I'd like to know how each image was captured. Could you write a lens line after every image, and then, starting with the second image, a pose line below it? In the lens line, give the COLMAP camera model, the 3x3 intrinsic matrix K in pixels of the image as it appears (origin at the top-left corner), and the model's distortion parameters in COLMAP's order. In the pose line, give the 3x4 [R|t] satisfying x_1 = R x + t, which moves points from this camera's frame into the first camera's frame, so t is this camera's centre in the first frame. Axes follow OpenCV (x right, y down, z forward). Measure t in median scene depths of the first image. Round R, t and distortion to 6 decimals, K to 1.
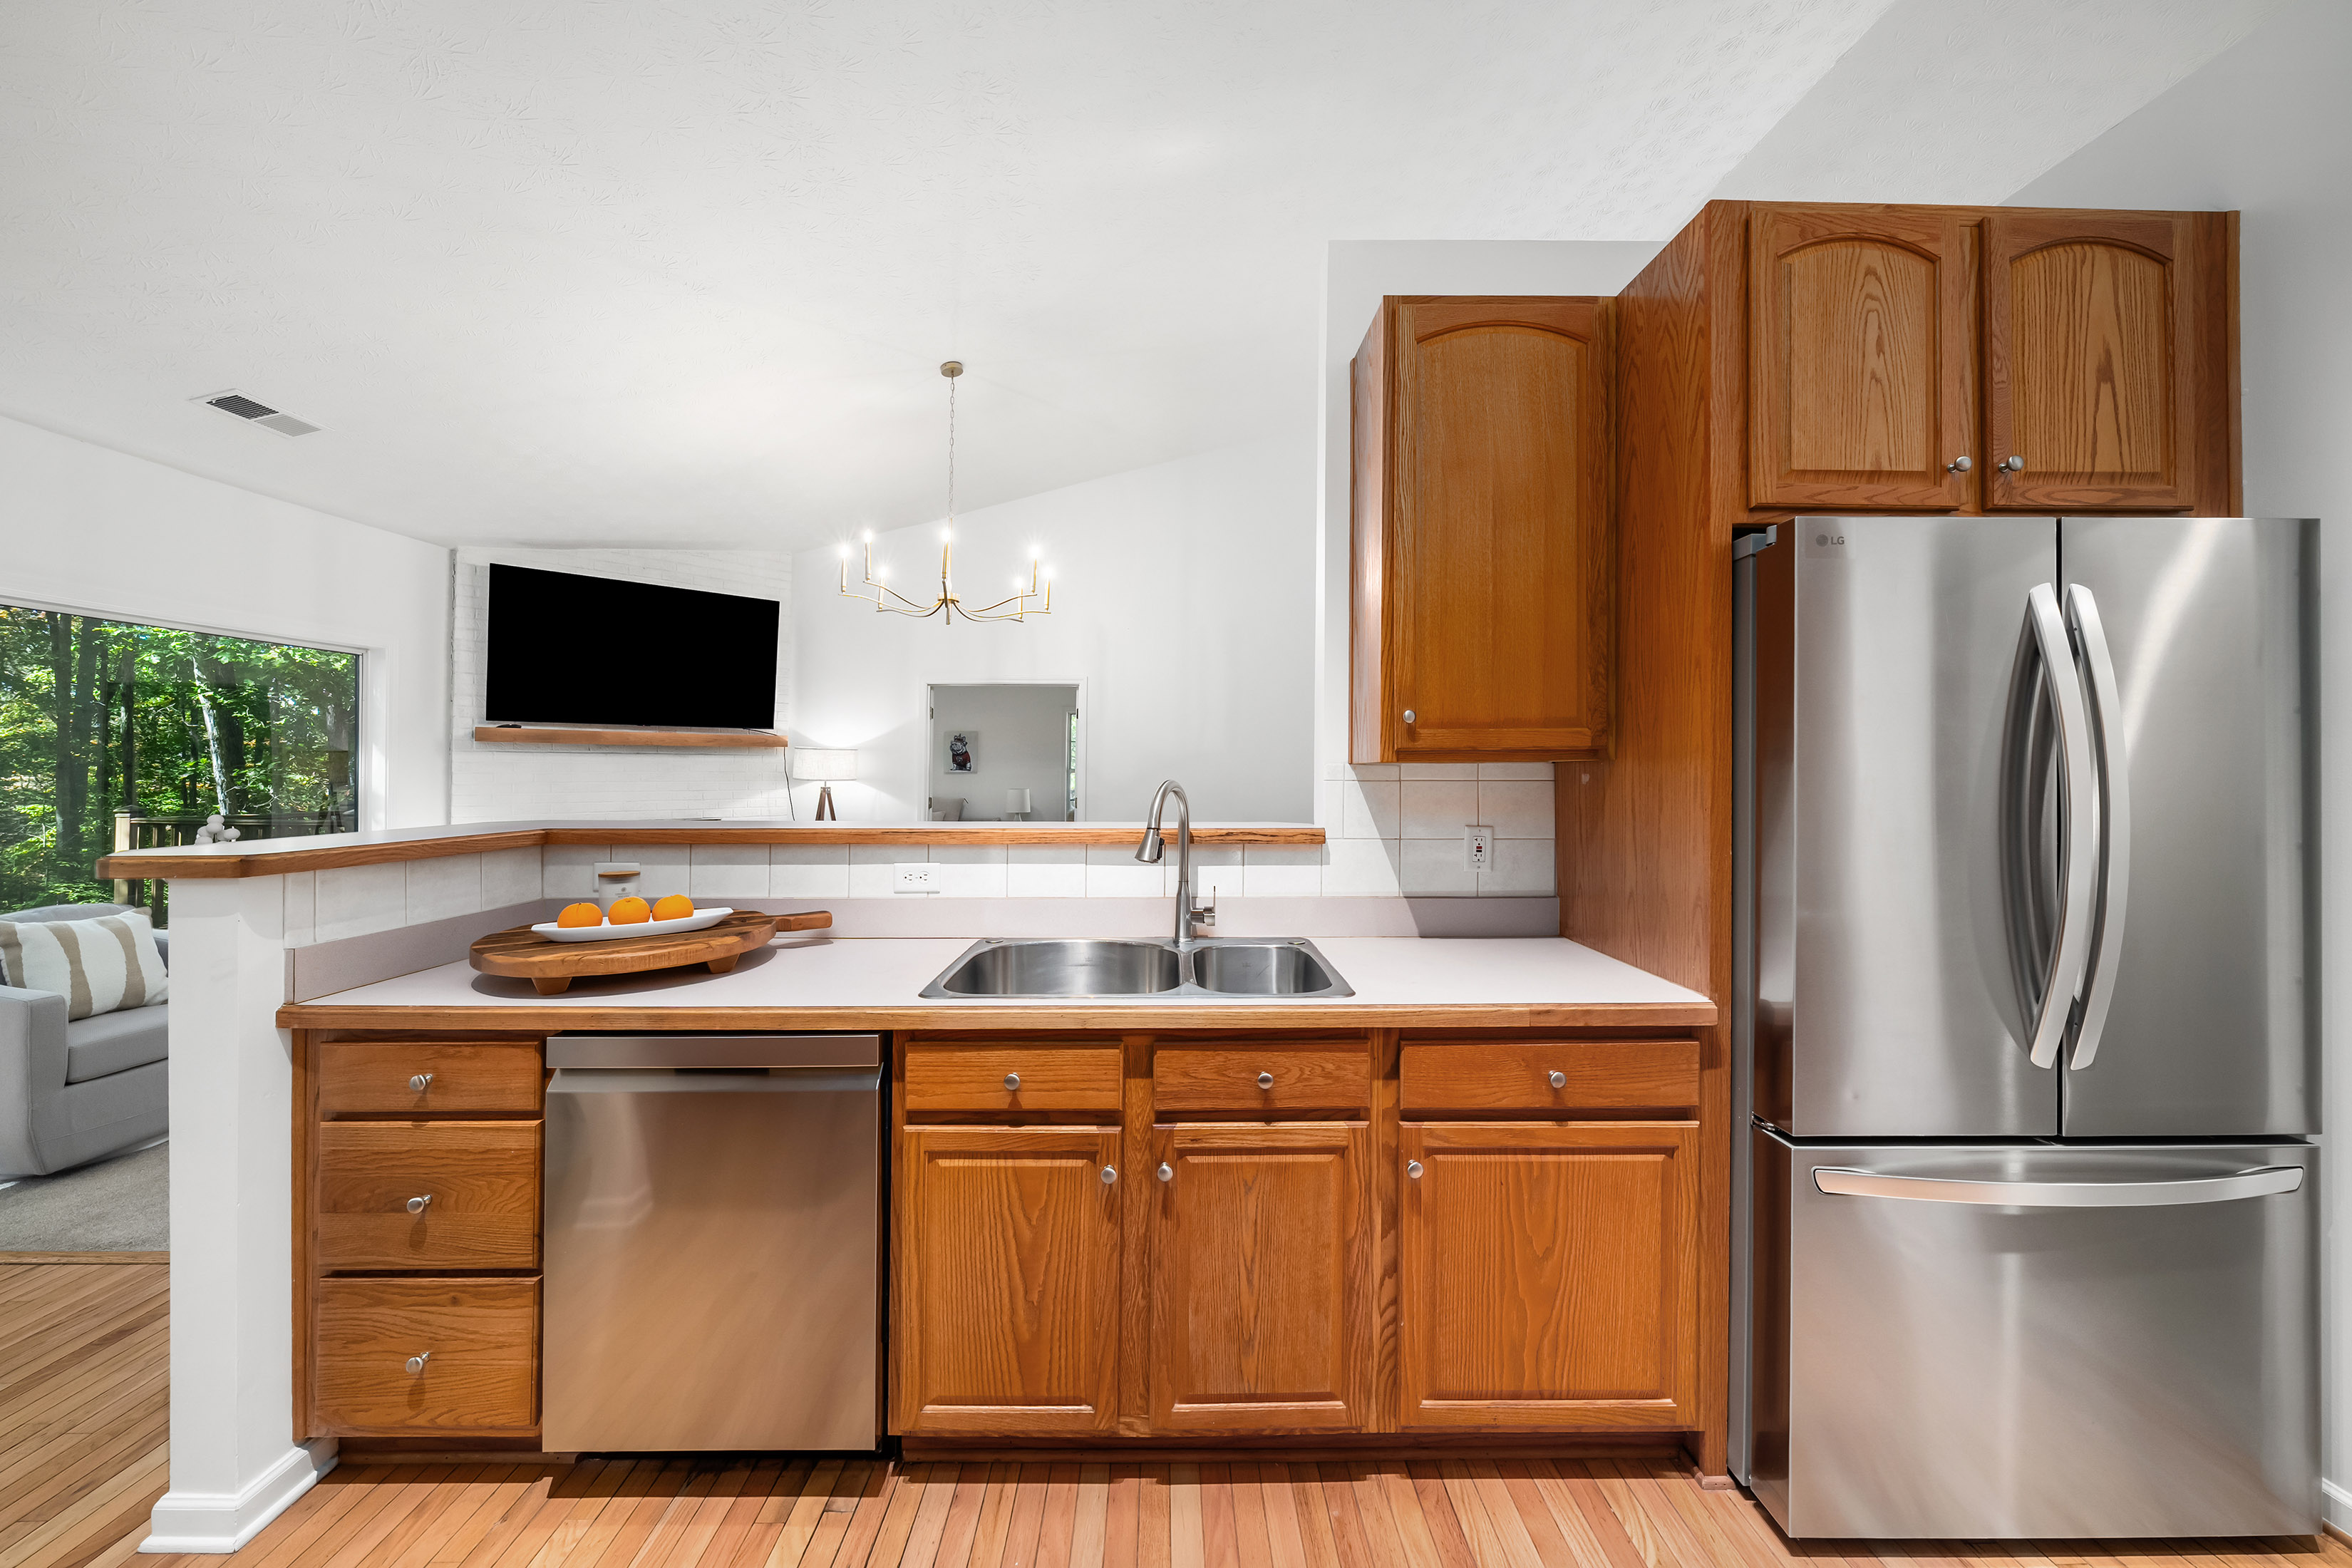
lens RADIAL K [[820.6, 0, 1177.0], [0, 820.6, 772.0], [0, 0, 1]] dist [-0.000416, -0.000060]
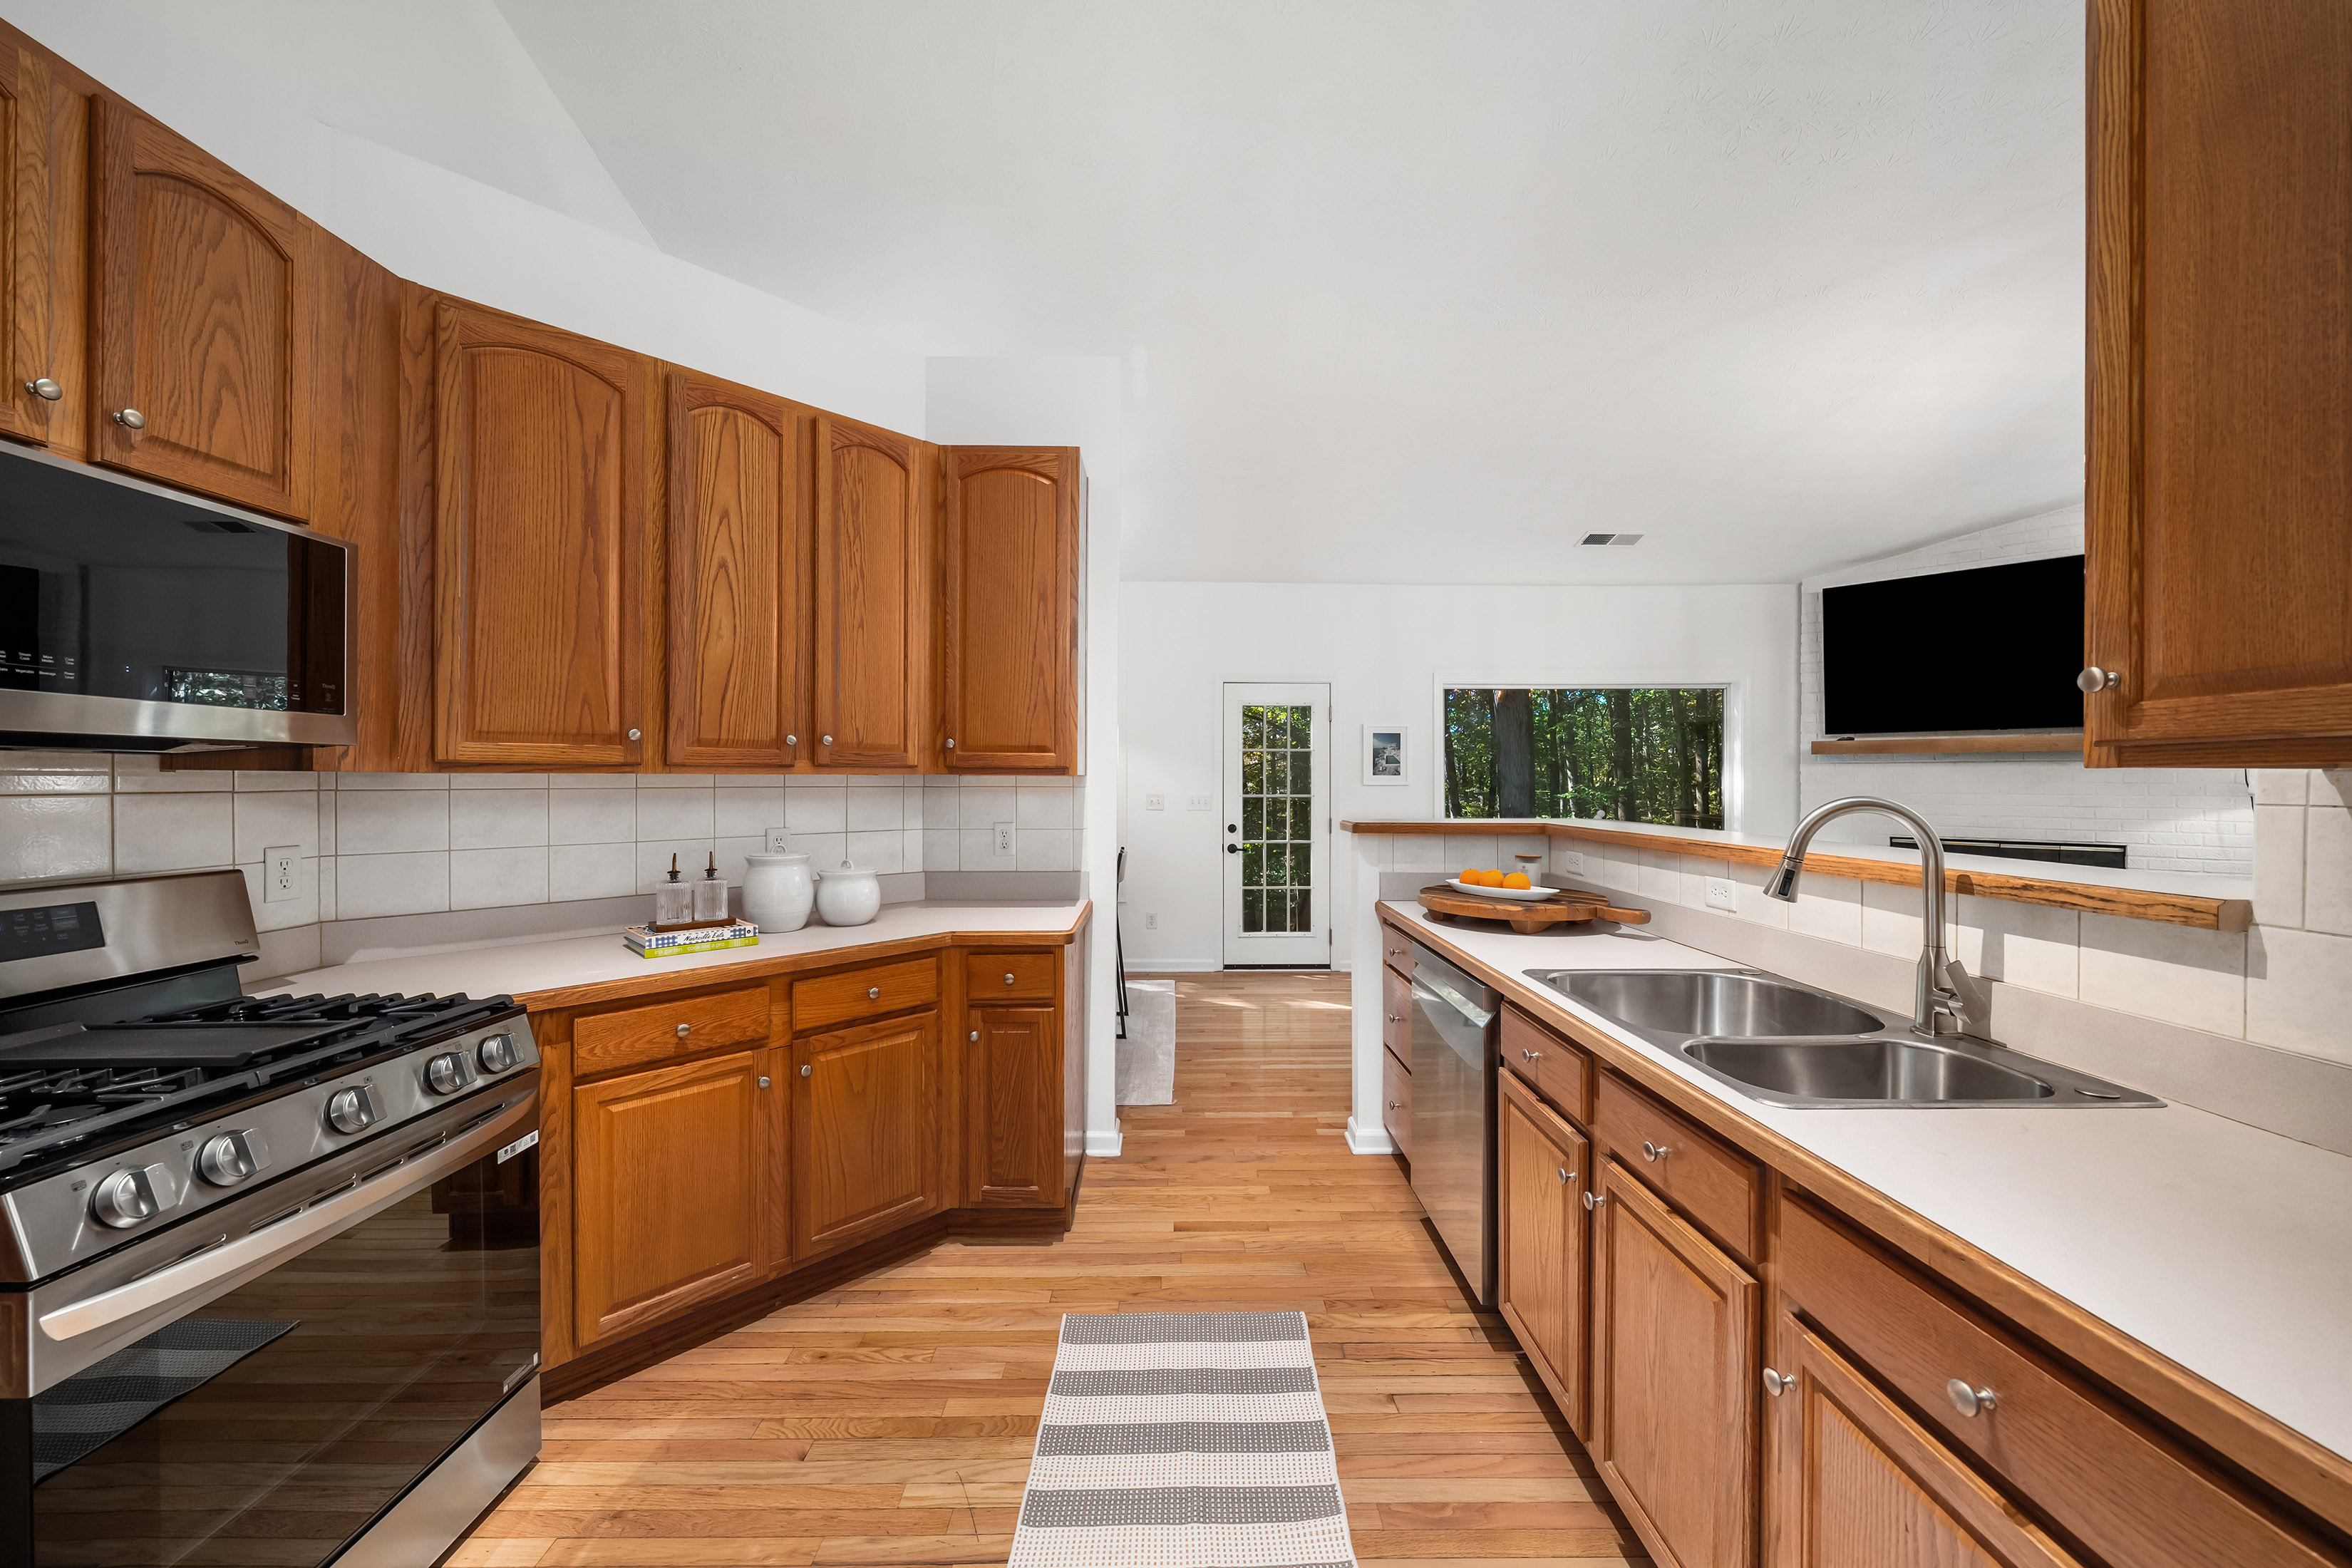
lens RADIAL K [[859.9, 0, 1176.0], [0, 859.9, 784.0], [0, 0, 1]] dist [-0.000410, -0.000041]
pose [[0.001394, 0.004351, -0.999990, 0.961351], [-0.001505, 0.999989, 0.004349, -0.004678], [0.999998, 0.001499, 0.001401, 0.496794]]
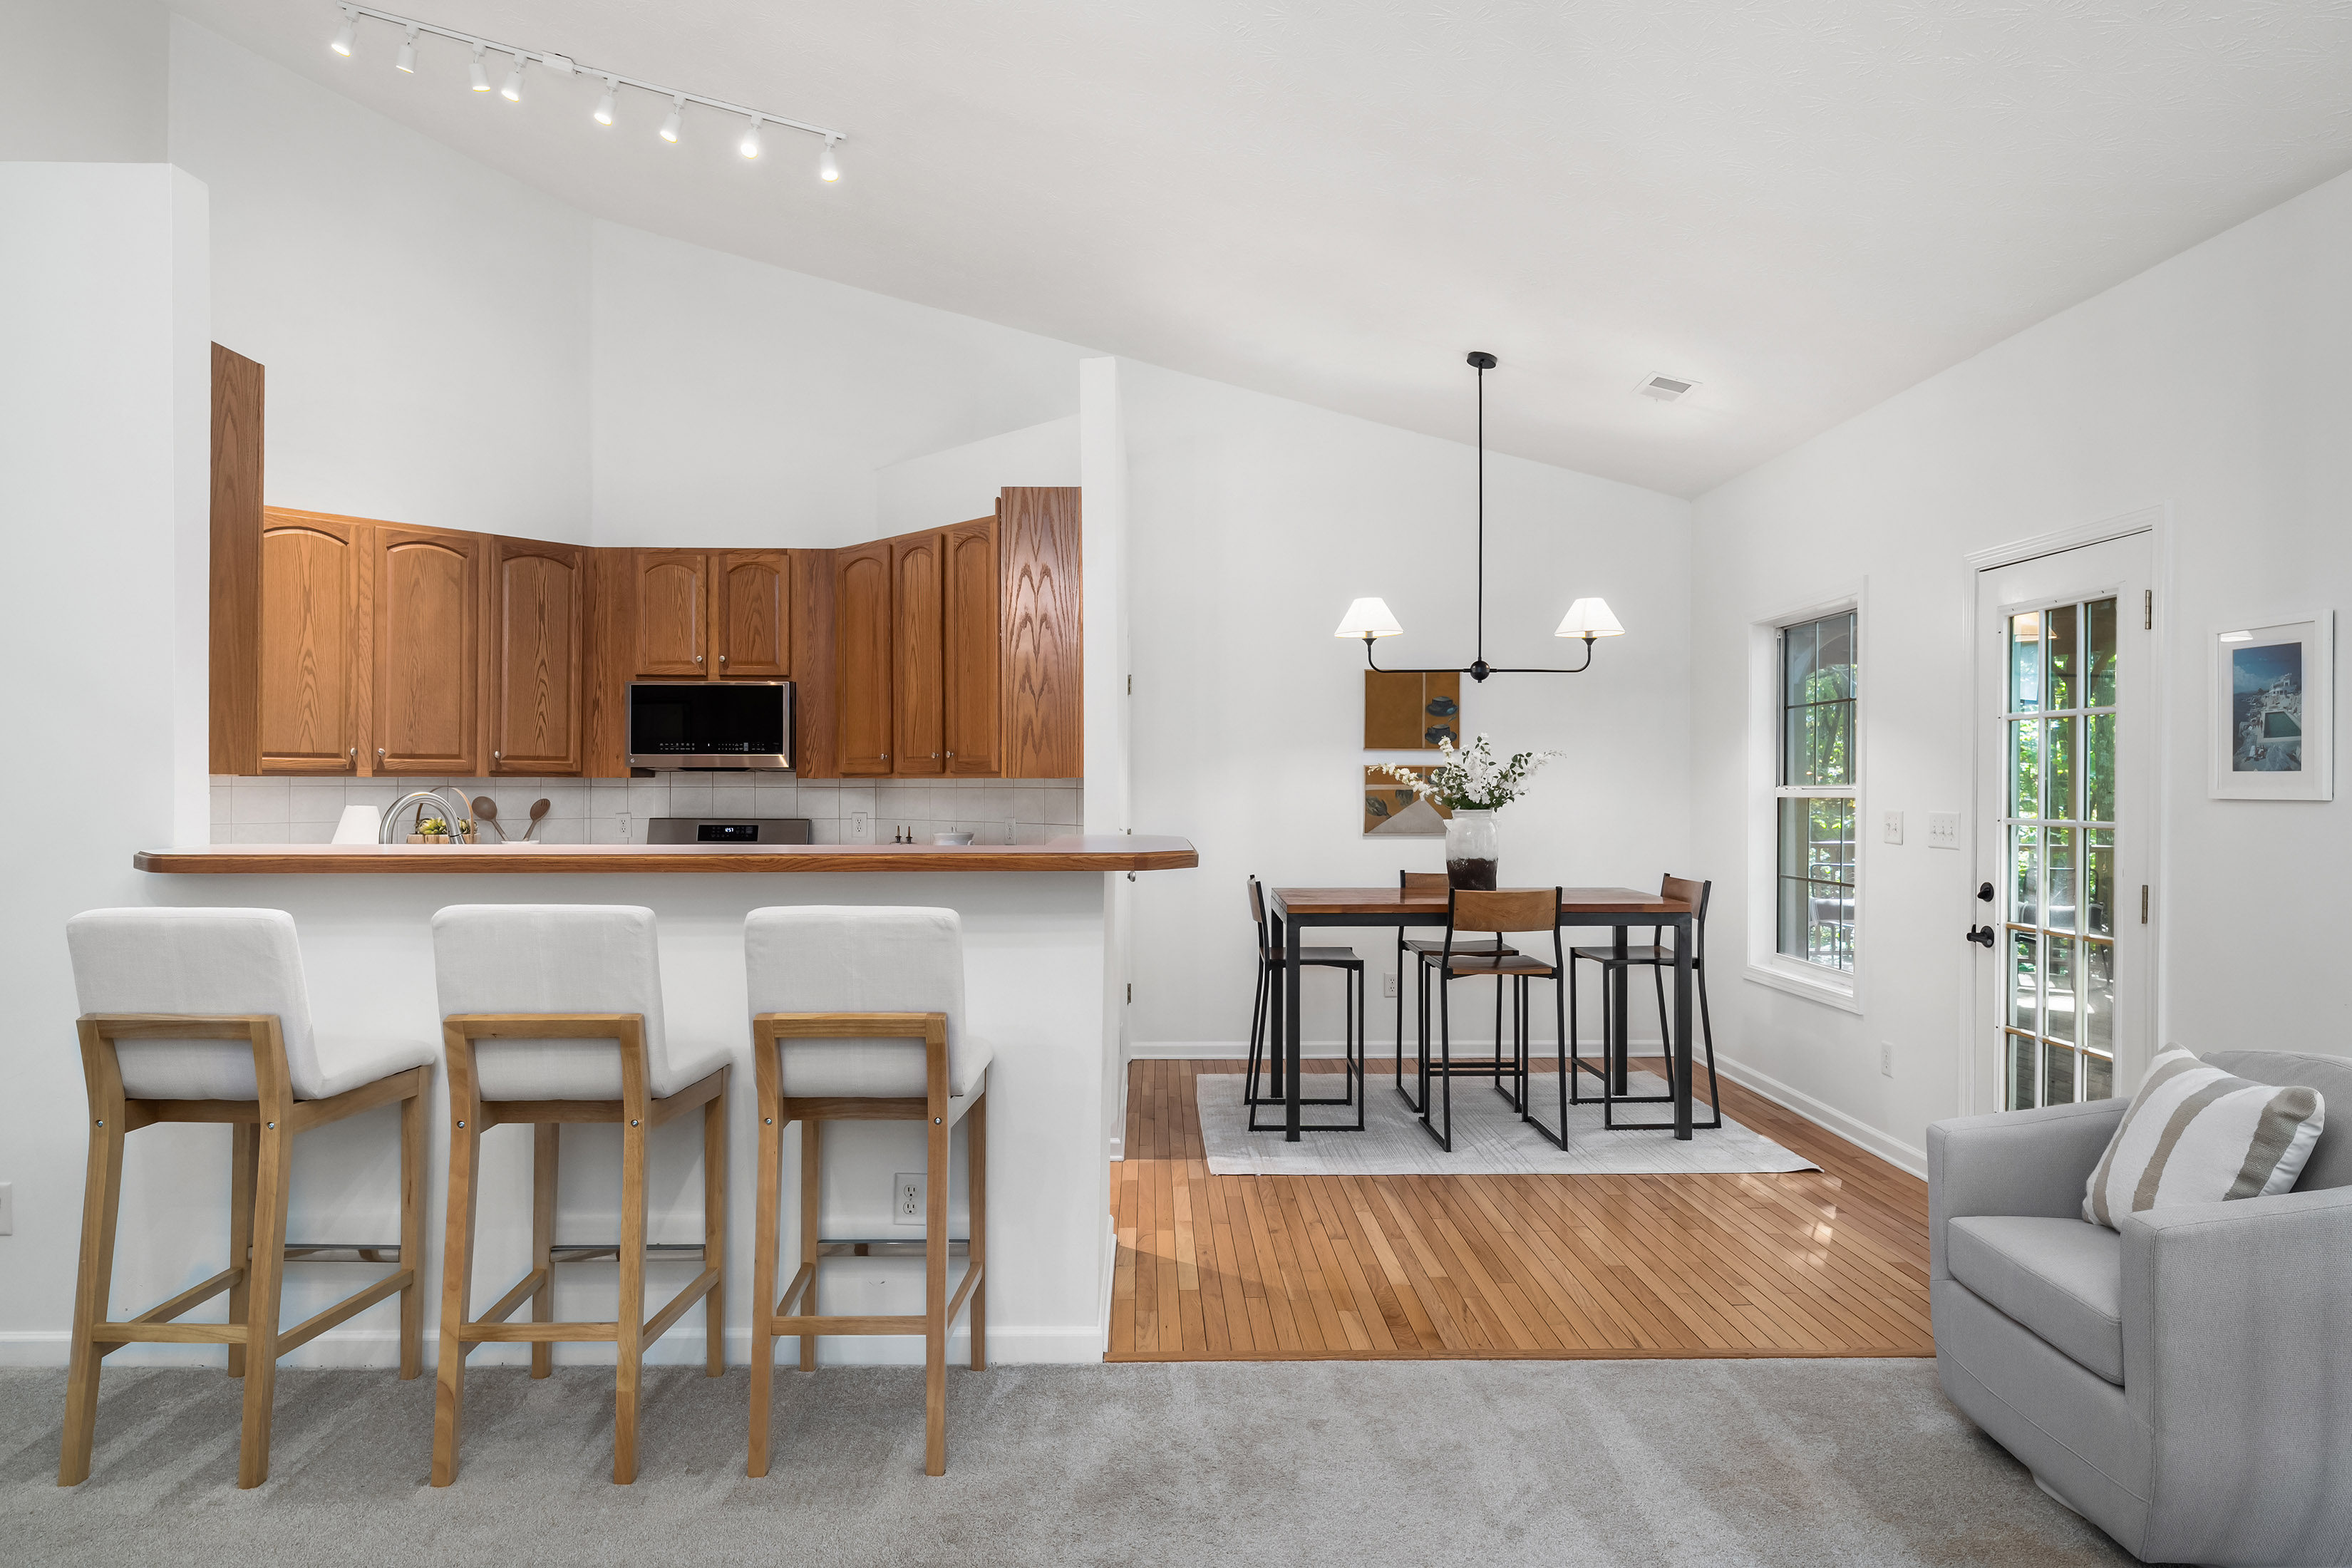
lens RADIAL K [[1378.7, 0, 1184.8], [0, 1378.7, 779.0], [0, 0, 1]] dist [0.004973, -0.001100]
pose [[-0.999956, -0.001790, -0.009251, -1.267002], [-0.001783, 0.999998, -0.000730, -0.011532], [0.009252, -0.000714, -0.999957, 3.580861]]
